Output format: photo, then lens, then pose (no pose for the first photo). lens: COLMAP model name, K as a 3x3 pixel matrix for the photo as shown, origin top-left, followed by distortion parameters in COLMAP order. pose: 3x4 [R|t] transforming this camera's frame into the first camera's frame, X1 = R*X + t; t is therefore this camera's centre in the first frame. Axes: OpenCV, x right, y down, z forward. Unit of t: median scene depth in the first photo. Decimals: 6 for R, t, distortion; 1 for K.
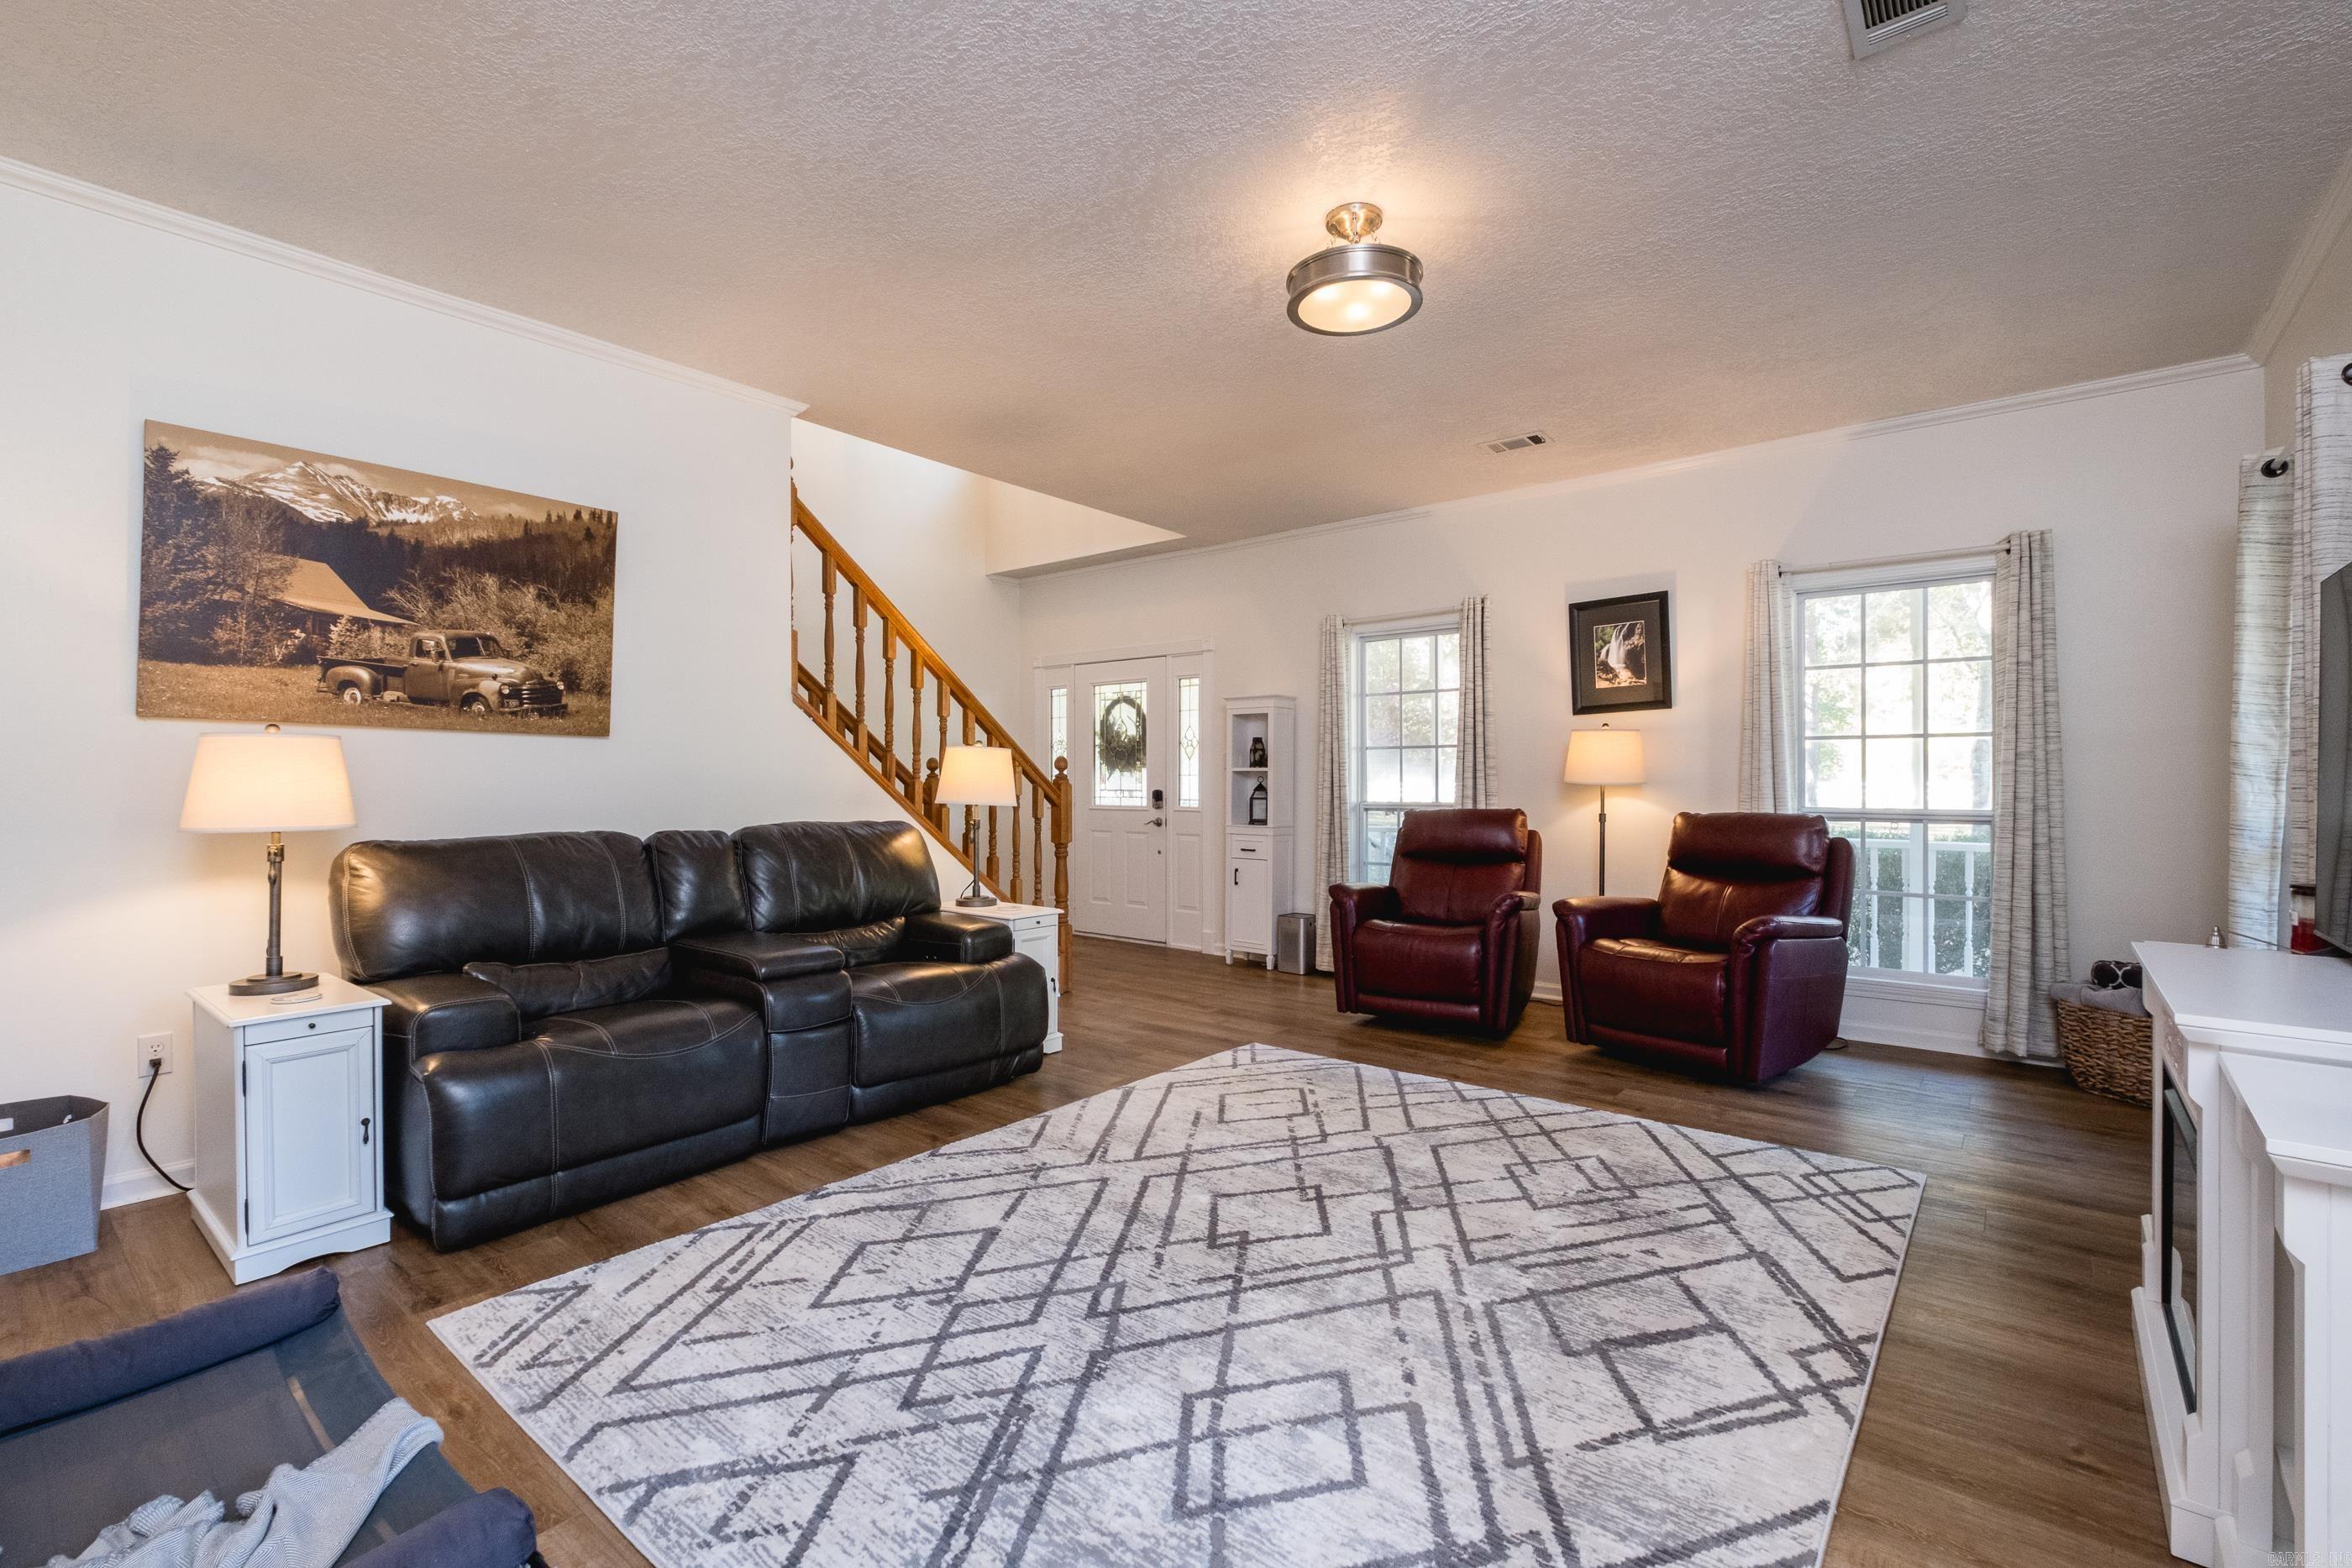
lens RADIAL K [[1025.3, 0, 1192.1], [0, 1025.3, 776.3], [0, 0, 1]] dist [0.000646, -0.001129]
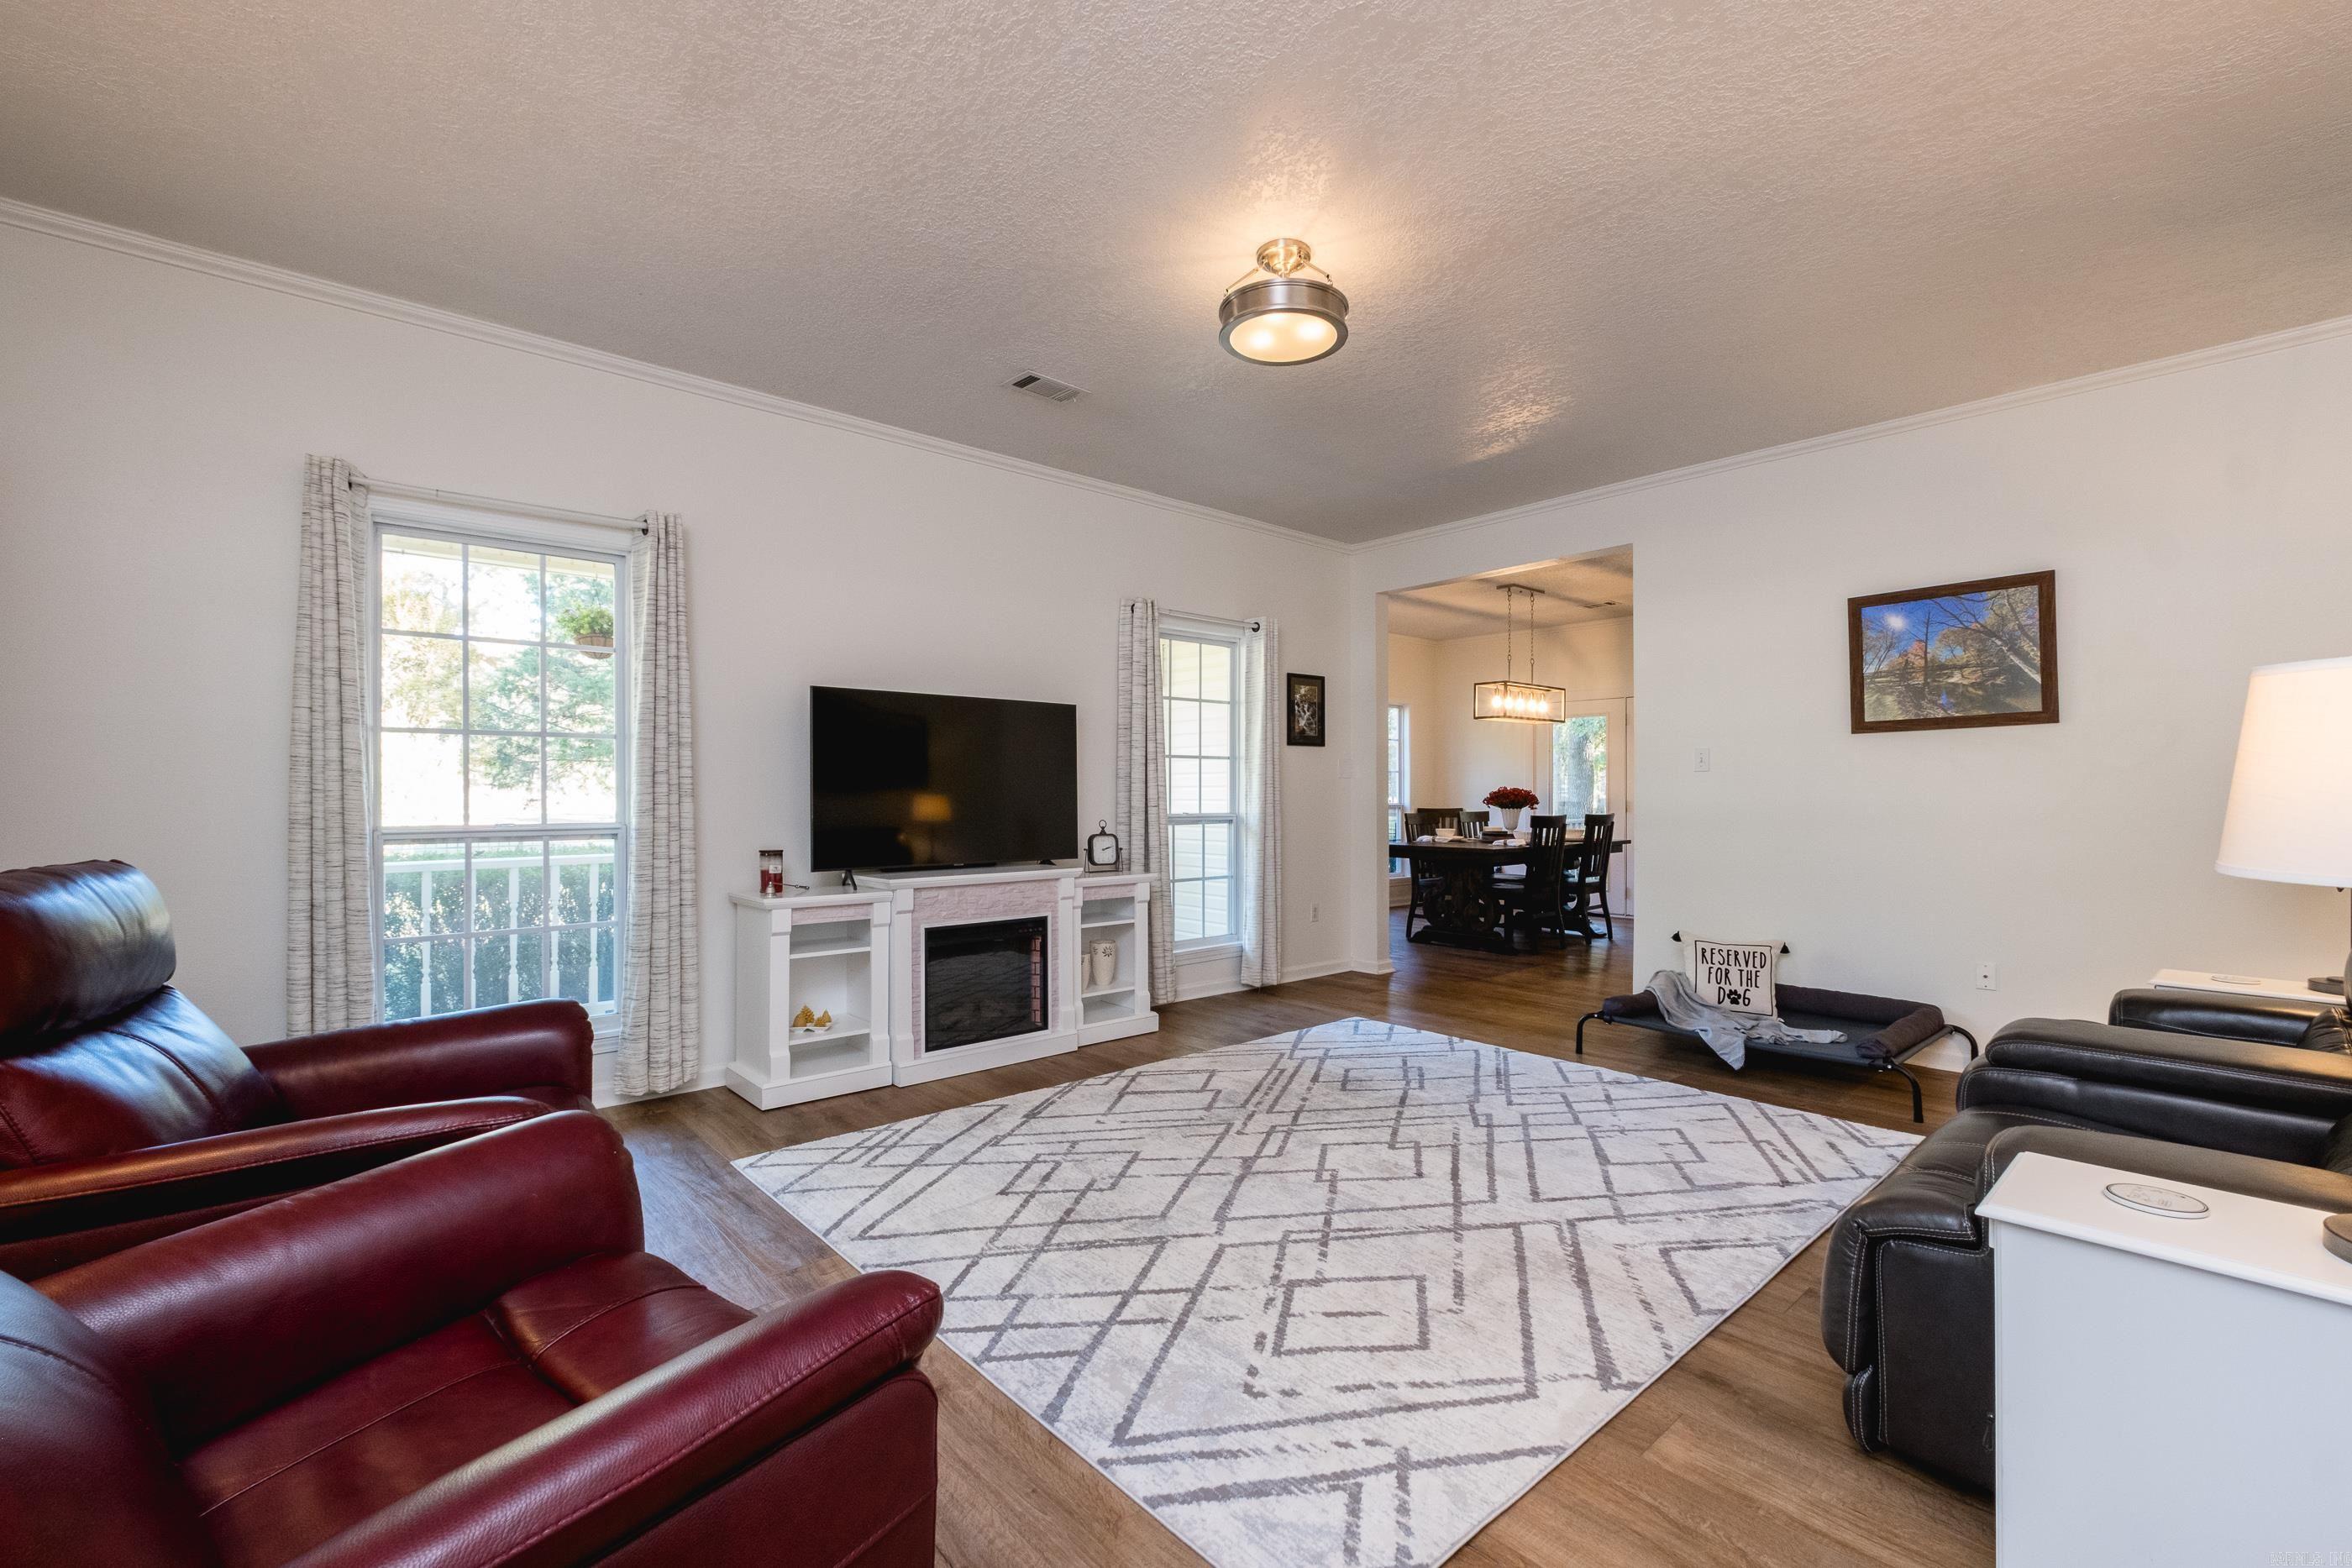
lens RADIAL K [[1025.3, 0, 1158.2], [0, 1025.3, 786.2], [0, 0, 1]] dist [0.000646, -0.001129]
pose [[-0.982653, -0.000037, 0.185455, 0.083156], [-0.001926, 0.999948, -0.010009, 0.009986], [-0.185445, -0.010193, -0.982602, 1.920955]]
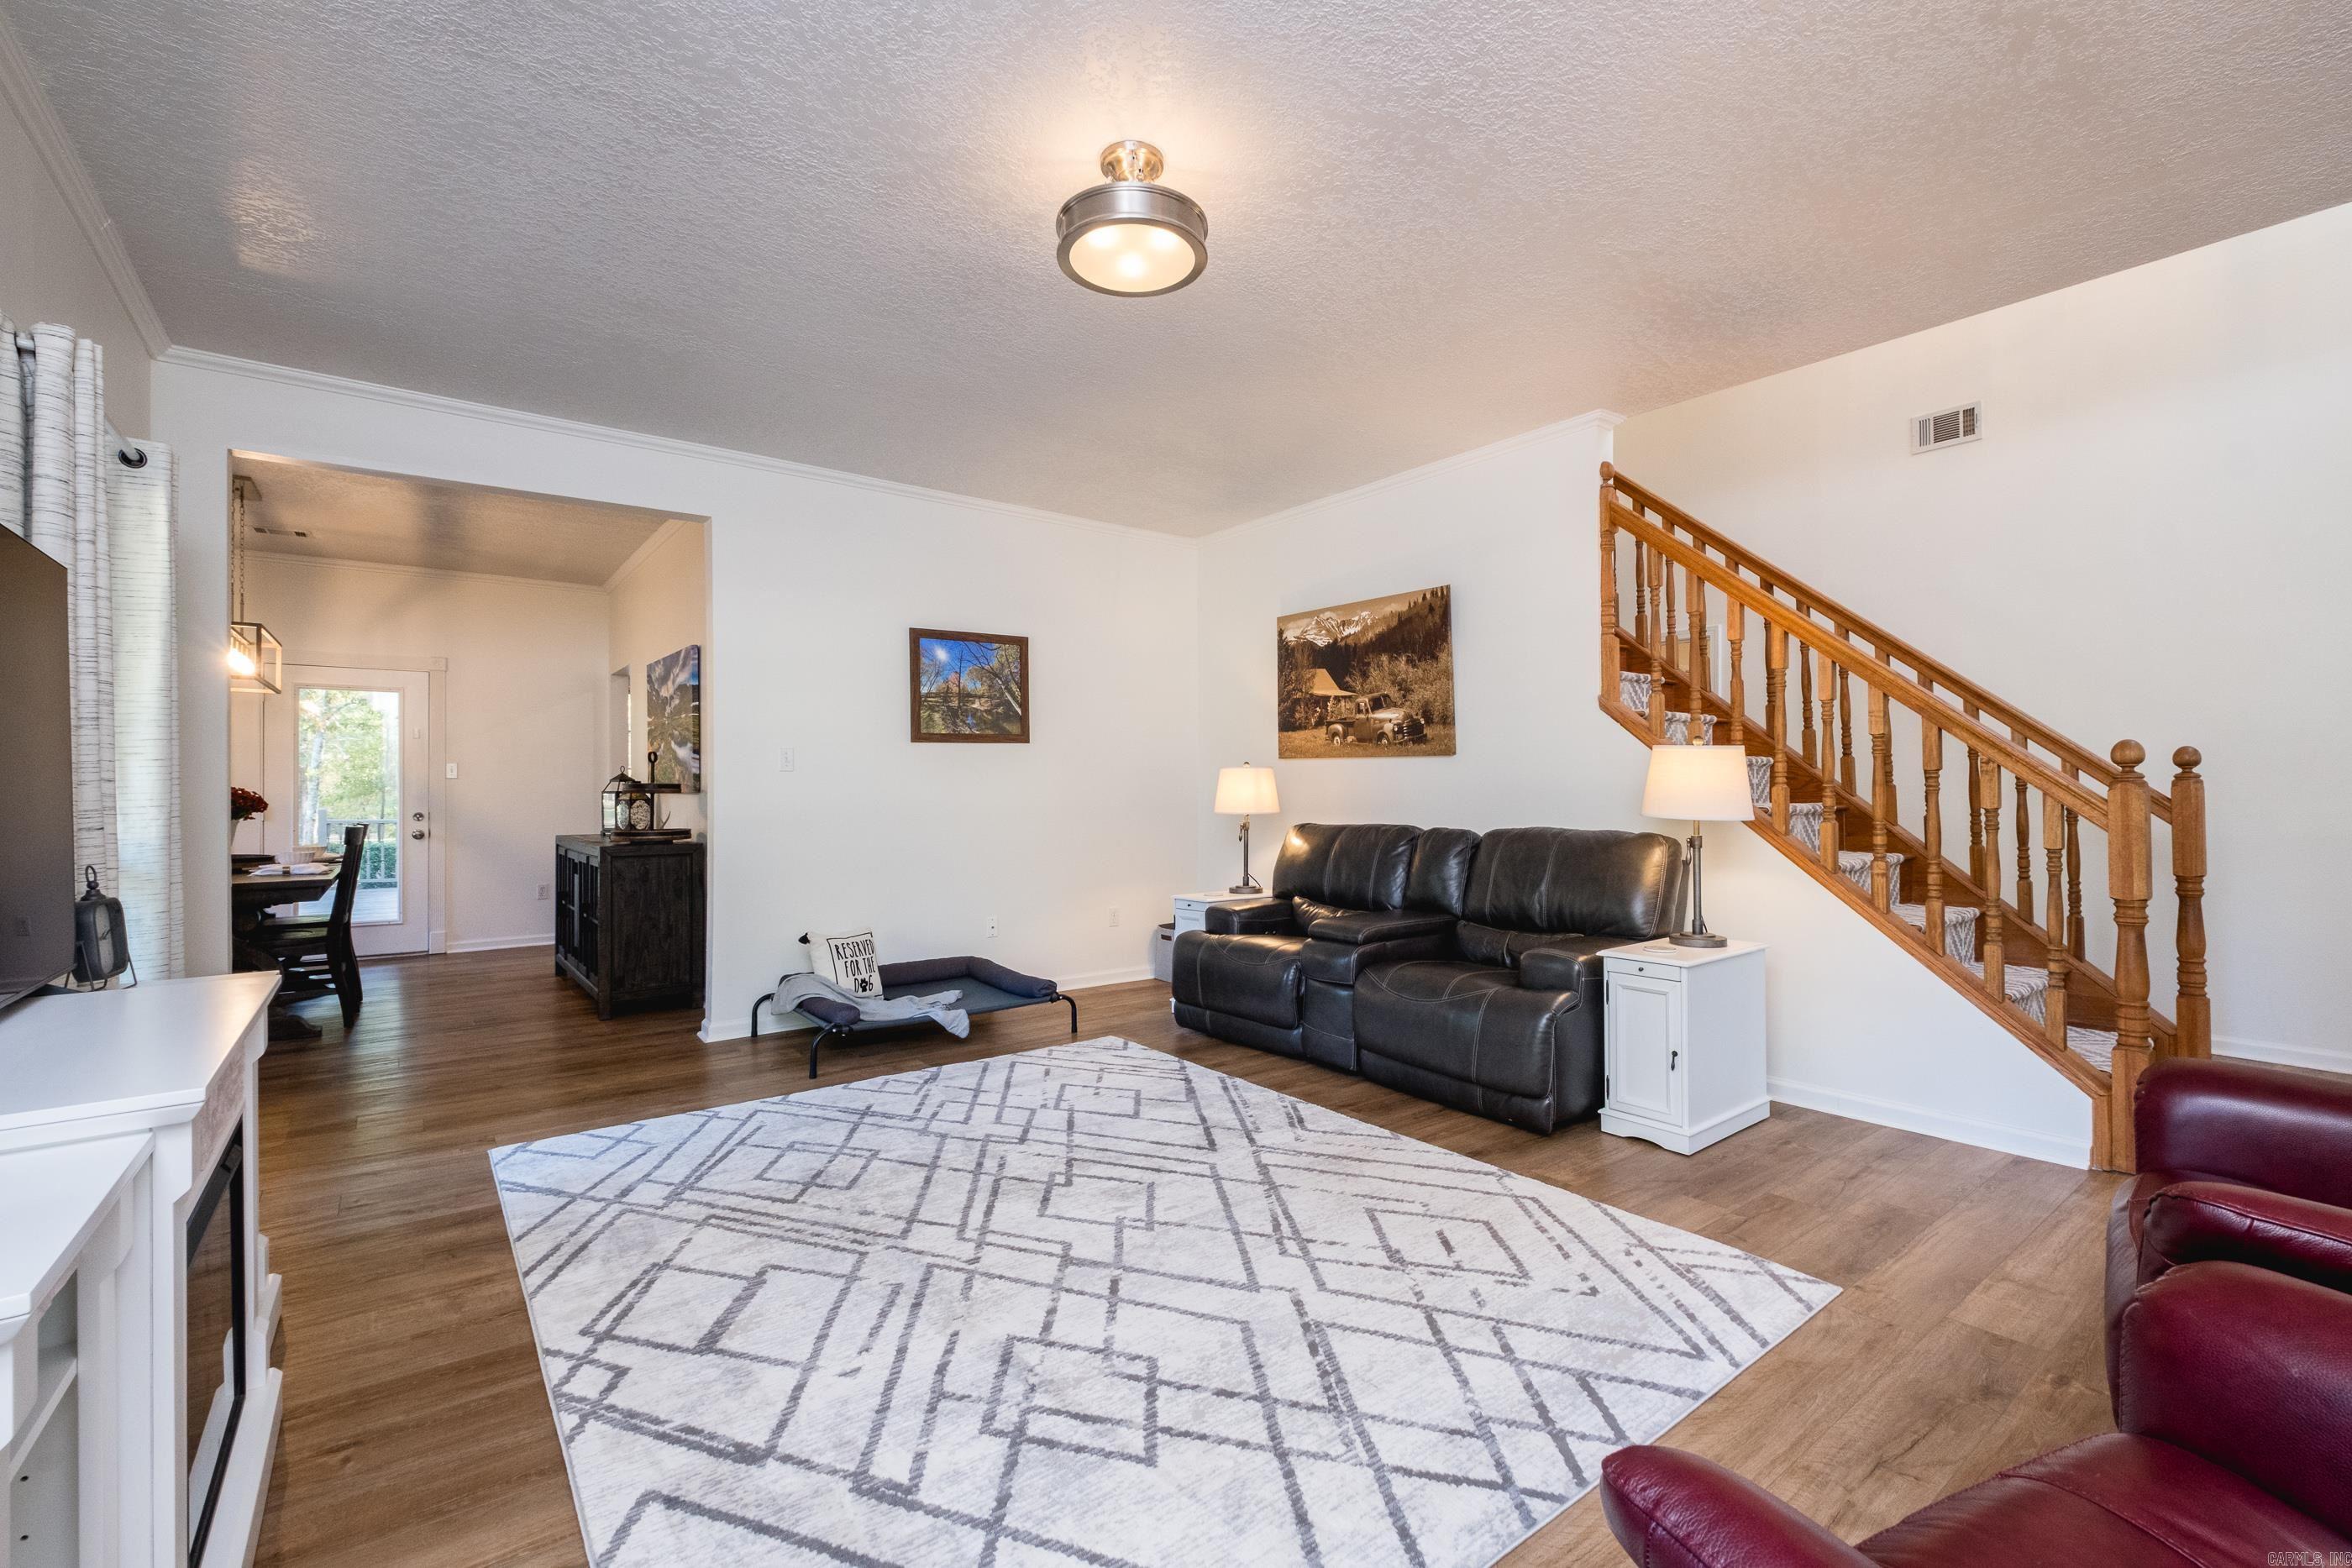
lens RADIAL K [[1025.3, 0, 1200.3], [0, 1025.3, 787.4], [0, 0, 1]] dist [0.000646, -0.001129]
pose [[-0.222401, -0.000070, -0.974955, 0.949448], [0.009305, 0.999954, -0.002195, 0.002877], [0.974911, -0.009560, -0.222390, 1.172473]]
